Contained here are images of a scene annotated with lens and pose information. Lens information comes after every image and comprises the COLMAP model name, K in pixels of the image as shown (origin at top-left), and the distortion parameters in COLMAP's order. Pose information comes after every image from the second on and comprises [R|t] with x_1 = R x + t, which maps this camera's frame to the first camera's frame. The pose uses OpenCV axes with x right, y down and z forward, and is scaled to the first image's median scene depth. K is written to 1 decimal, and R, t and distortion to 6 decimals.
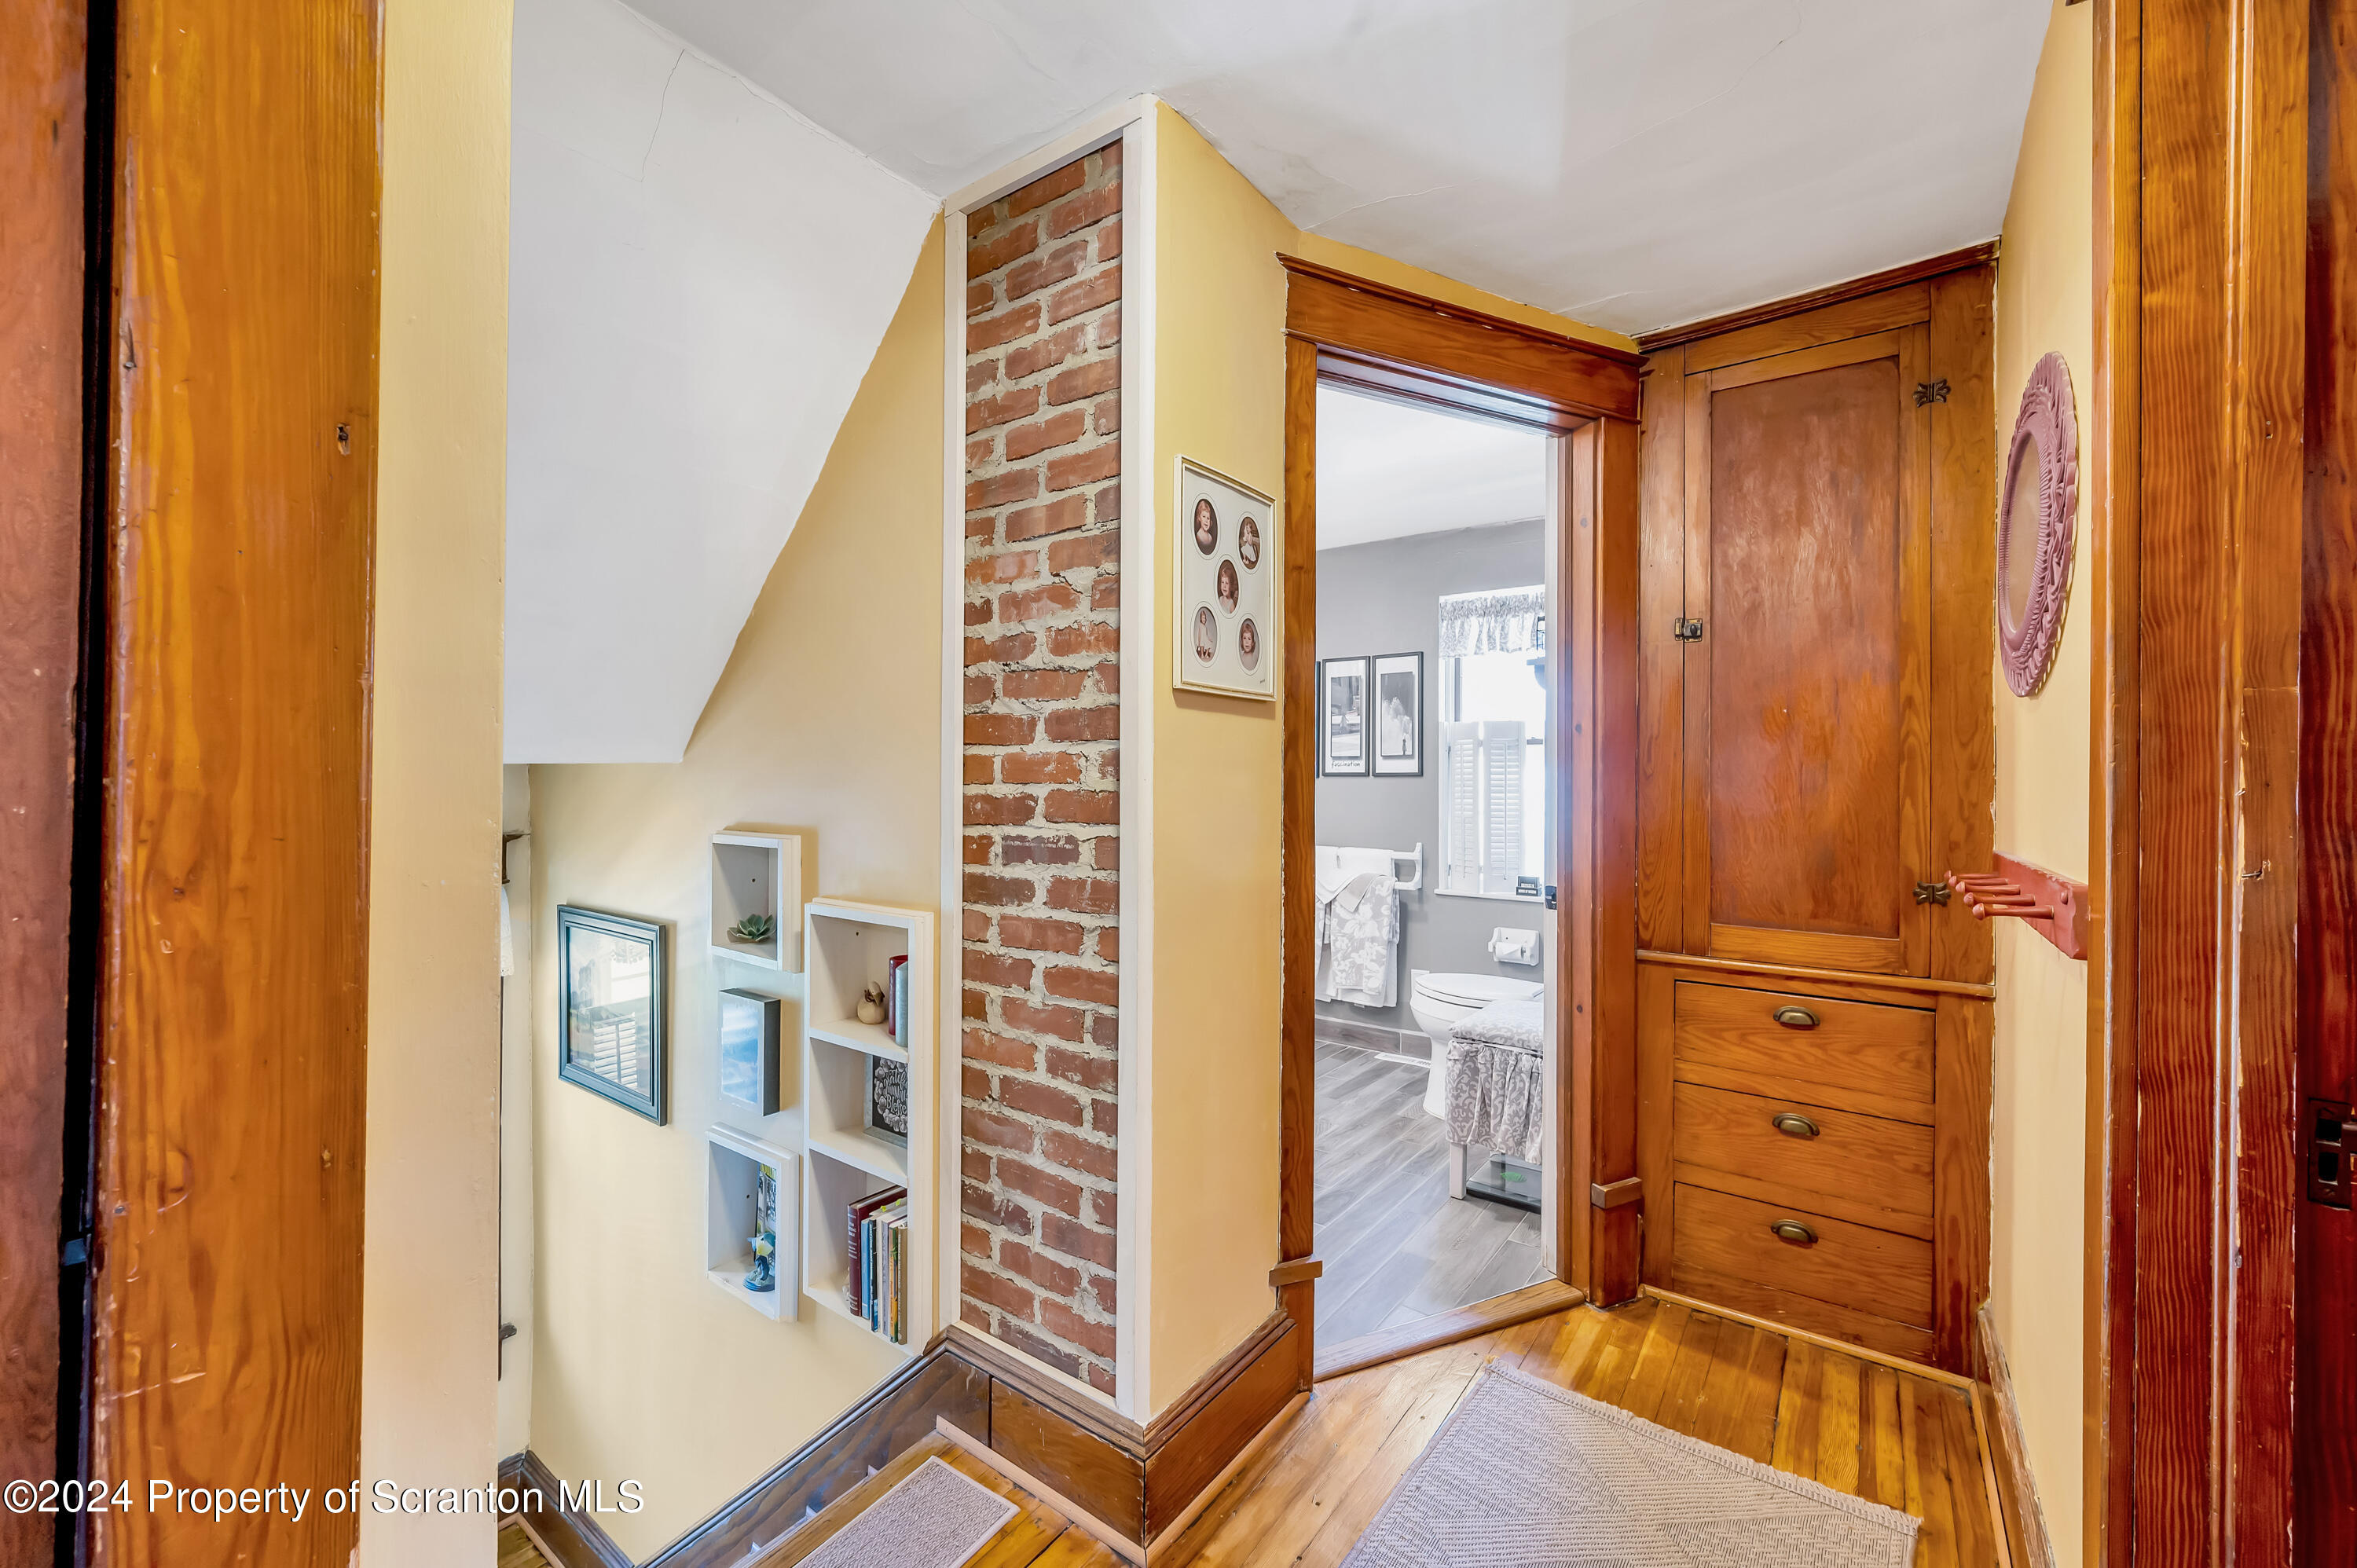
lens RADIAL K [[934.9, 0, 1171.4], [0, 934.9, 776.3], [0, 0, 1]] dist [-0.001617, -0.000257]
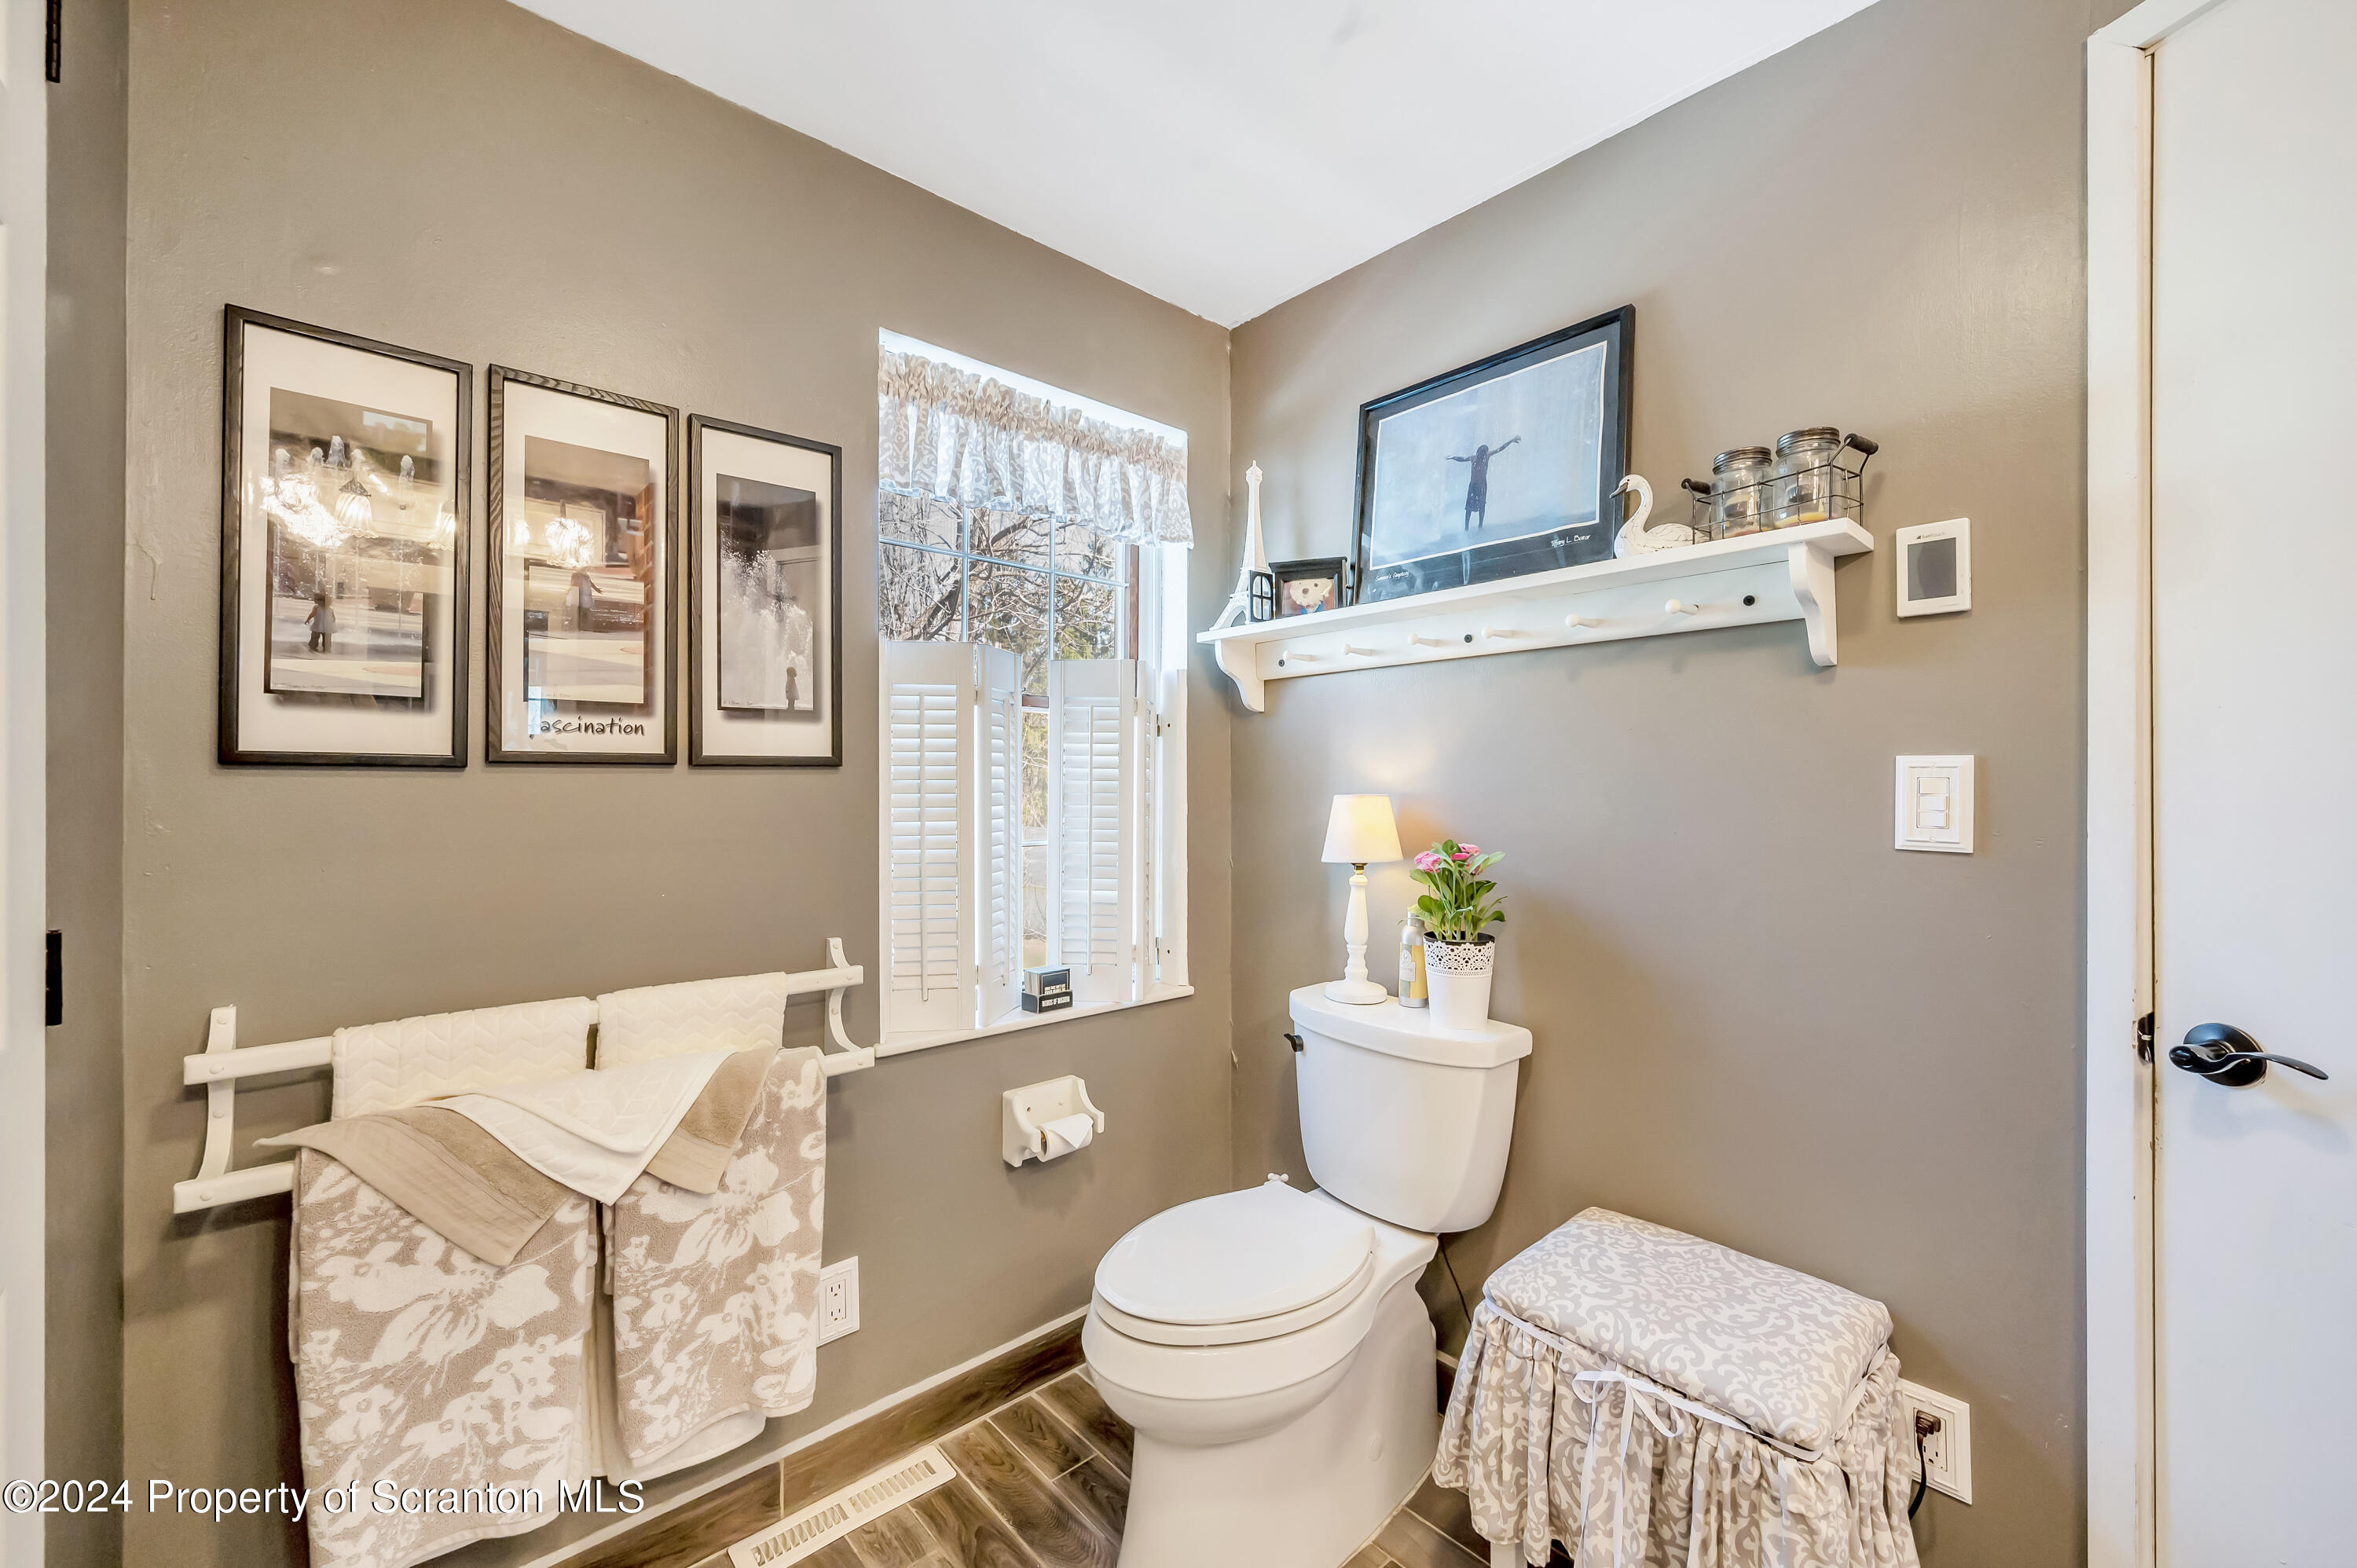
lens RADIAL K [[934.9, 0, 1166.5], [0, 934.9, 774.3], [0, 0, 1]] dist [-0.001617, -0.000257]
pose [[0.210349, 0.002370, 0.977624, -0.085881], [-0.001920, 0.999996, -0.002012, 0.003374], [-0.977625, -0.001454, 0.210353, 0.785804]]
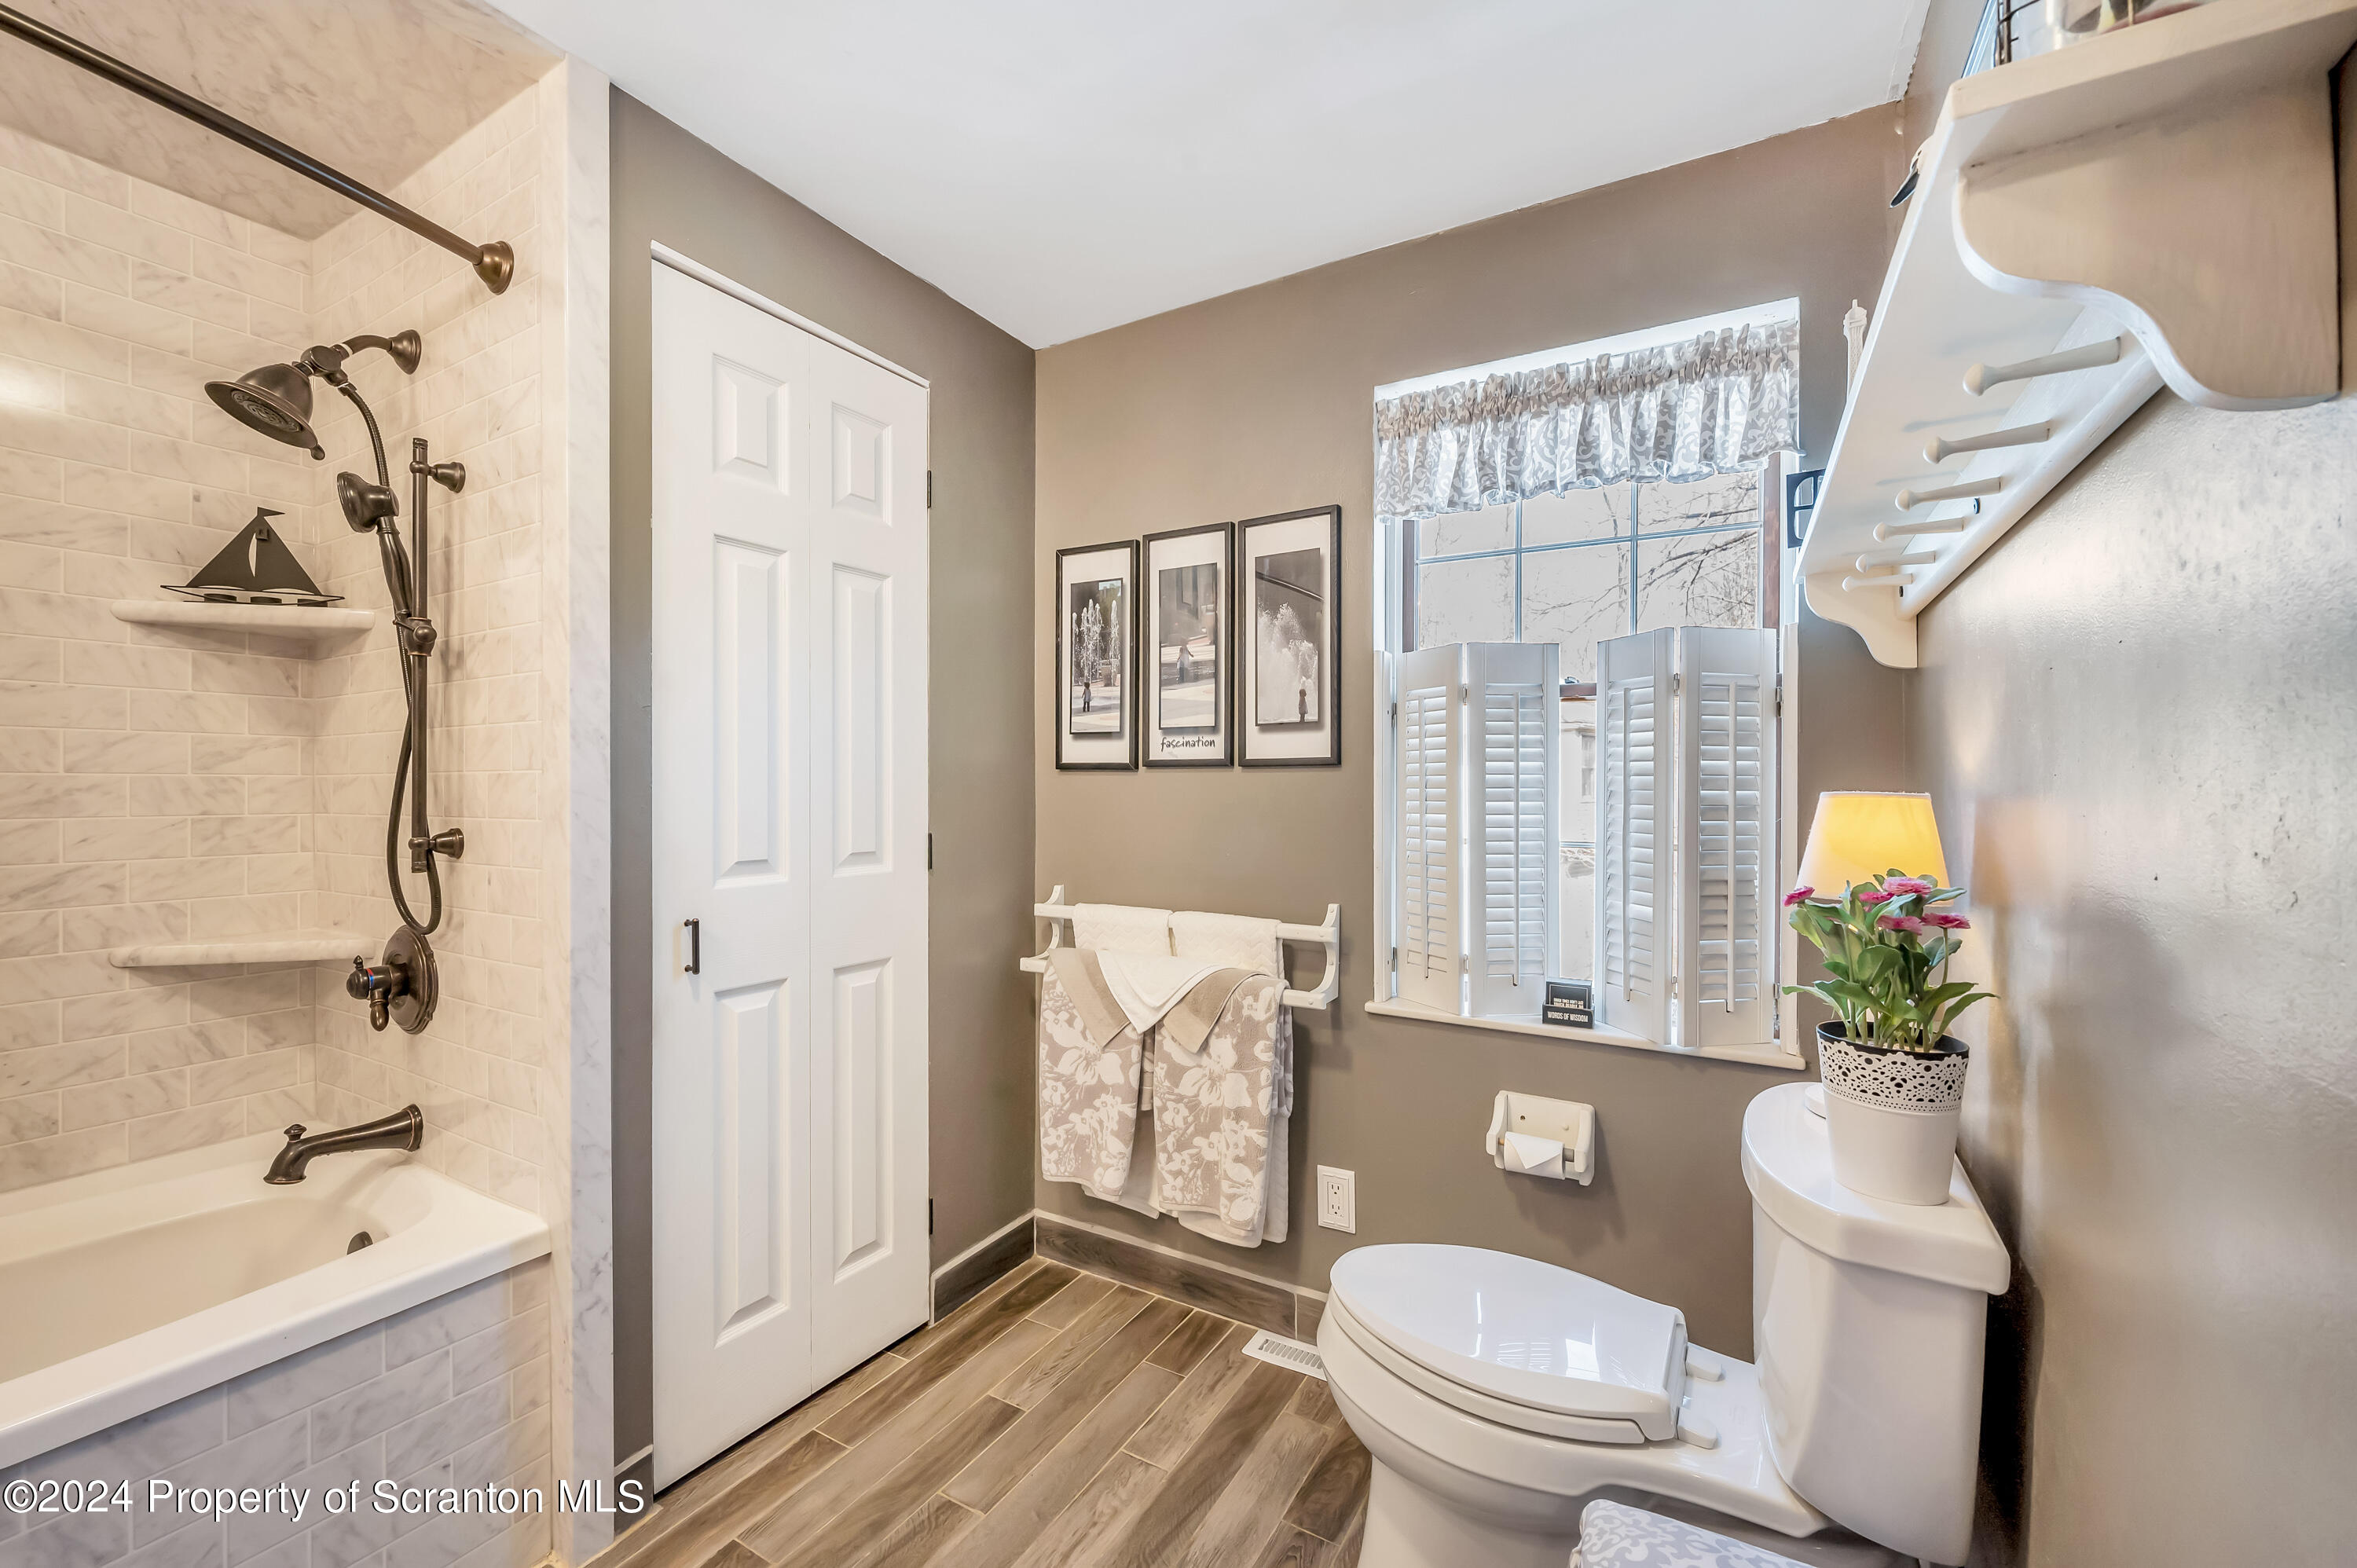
lens RADIAL K [[934.9, 0, 1170.6], [0, 934.9, 785.2], [0, 0, 1]] dist [-0.001617, -0.000257]
pose [[0.994391, -0.002608, 0.105733, 0.131773], [0.002108, 0.999986, 0.004839, 0.007458], [-0.105744, -0.004589, 0.994383, 0.533138]]
